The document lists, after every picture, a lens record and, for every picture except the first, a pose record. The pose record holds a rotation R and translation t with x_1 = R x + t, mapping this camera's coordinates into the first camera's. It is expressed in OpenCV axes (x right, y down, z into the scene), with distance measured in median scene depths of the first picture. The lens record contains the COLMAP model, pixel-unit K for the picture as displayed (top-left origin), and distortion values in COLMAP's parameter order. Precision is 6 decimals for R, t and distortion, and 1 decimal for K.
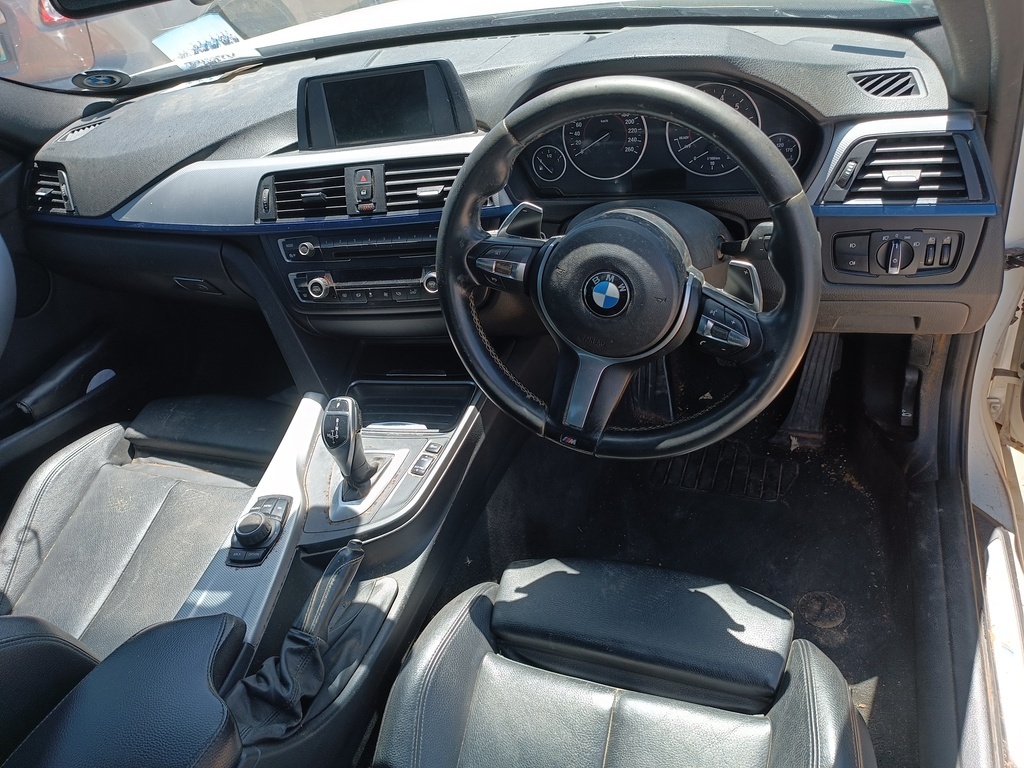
lens RADIAL K [[746.0, 0, 512.4], [0, 746.0, 386.1], [0, 0, 1]] dist [-0.002702, 0.002490]
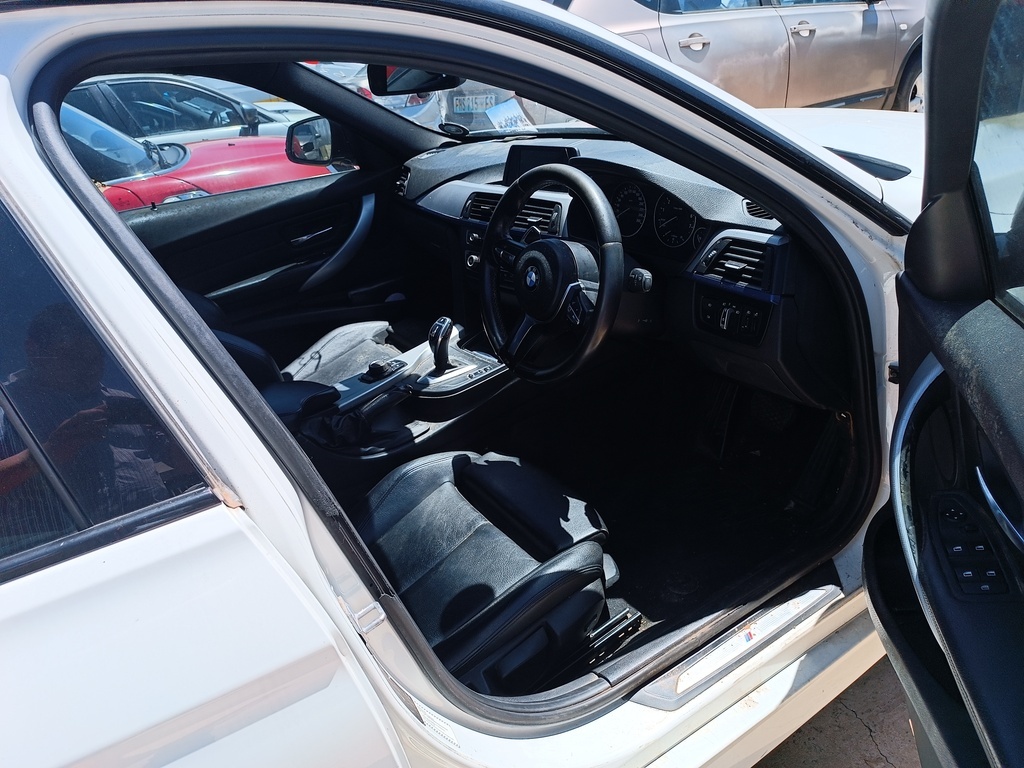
lens RADIAL K [[746.0, 0, 512.0], [0, 746.0, 382.6], [0, 0, 1]] dist [-0.002702, 0.002490]
pose [[0.797031, 0.331867, -0.504585, 0.765821], [-0.383105, 0.923702, 0.002377, 0.086926], [0.466875, 0.191415, 0.863359, -0.376079]]
